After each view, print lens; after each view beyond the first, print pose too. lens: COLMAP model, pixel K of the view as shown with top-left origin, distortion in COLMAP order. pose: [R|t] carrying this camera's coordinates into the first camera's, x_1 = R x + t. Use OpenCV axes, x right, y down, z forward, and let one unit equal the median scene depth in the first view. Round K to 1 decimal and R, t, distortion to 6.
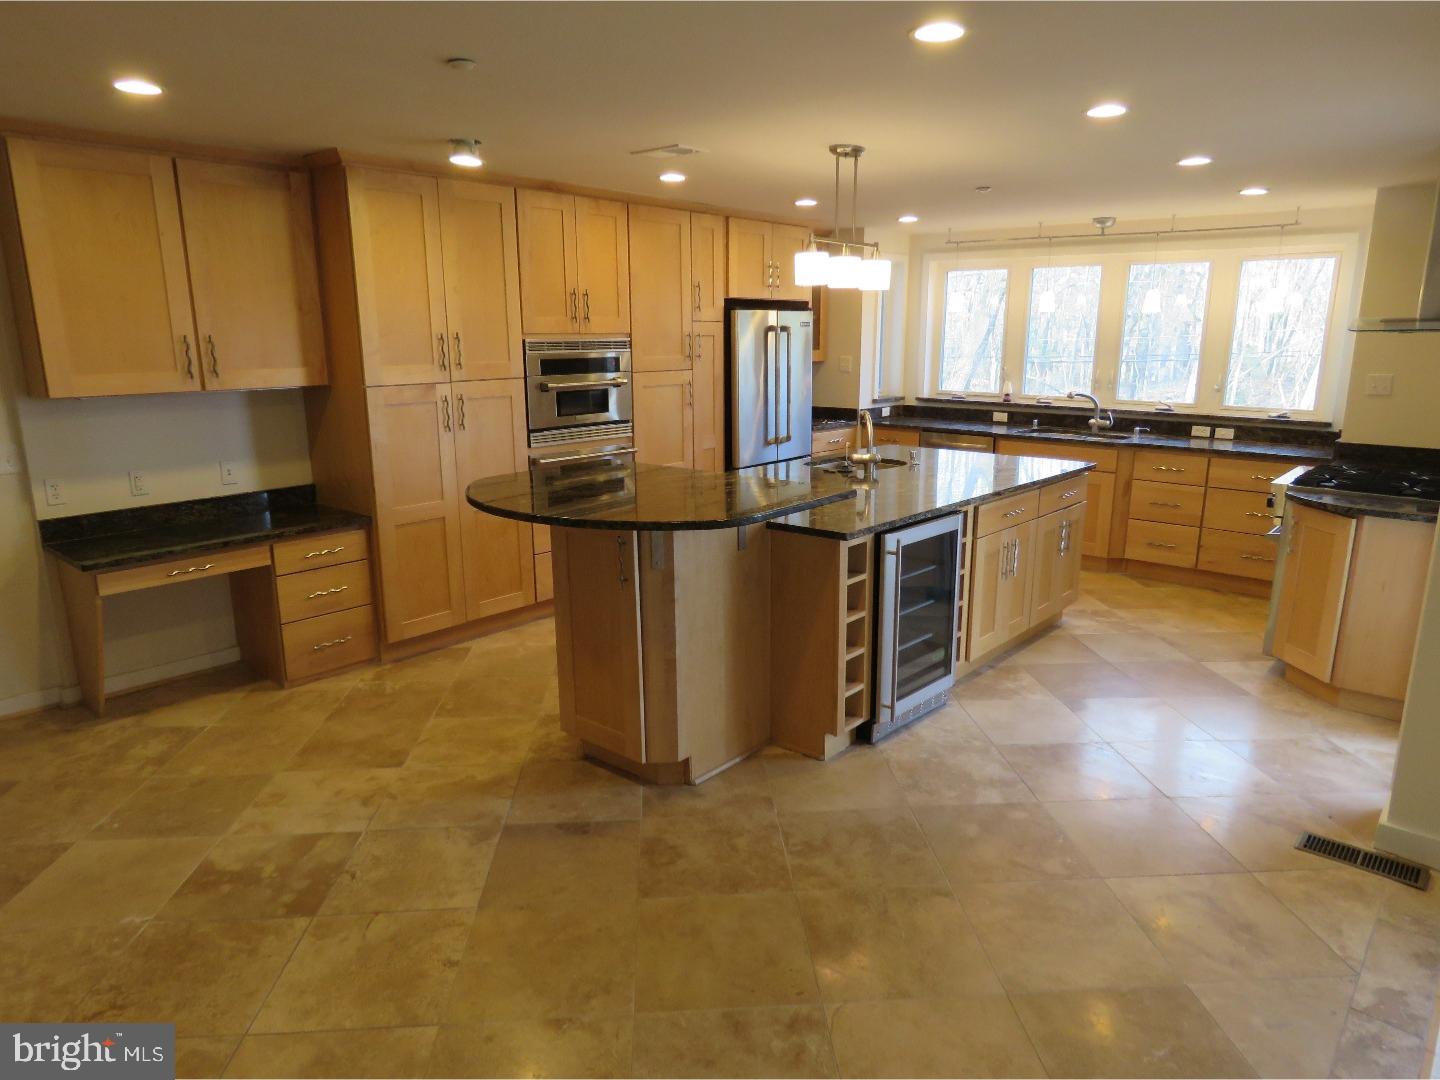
lens RADIAL K [[915.9, 0, 721.0], [0, 915.9, 544.0], [0, 0, 1]] dist [-0.000225, -0.002822]
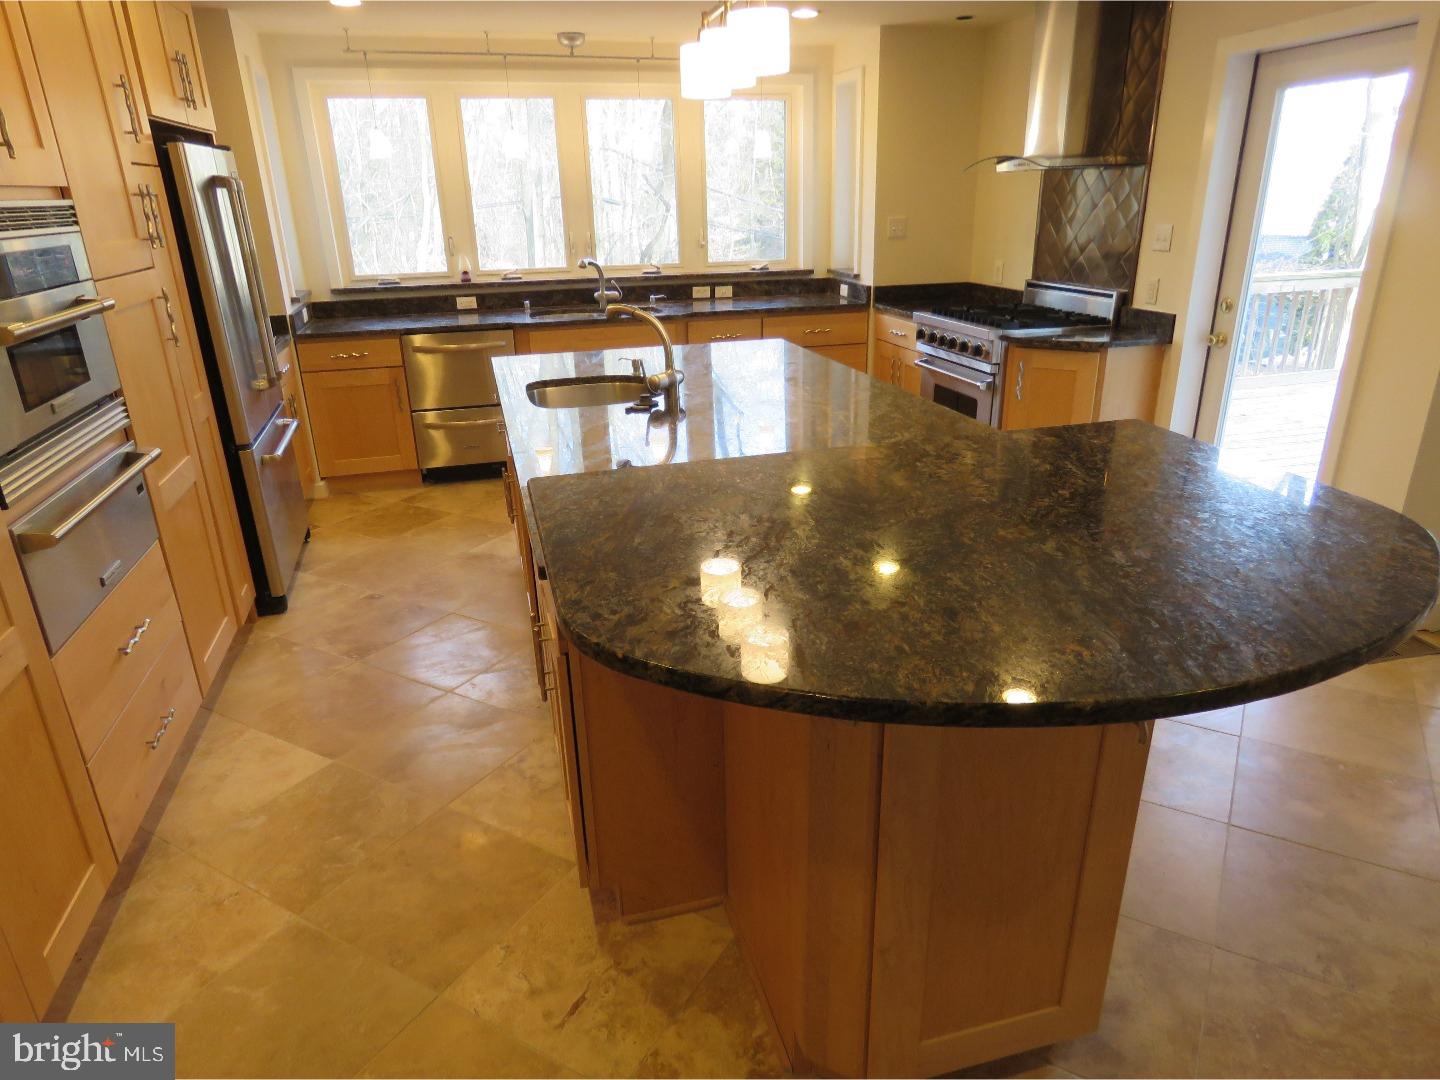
lens RADIAL K [[915.9, 0, 720.0], [0, 915.9, 548.5], [0, 0, 1]] dist [-0.000225, -0.002822]
pose [[0.562810, -0.315269, 0.764101, -0.260068], [0.210554, 0.948593, 0.236303, -0.091987], [-0.799320, 0.027890, 0.600259, 0.431459]]
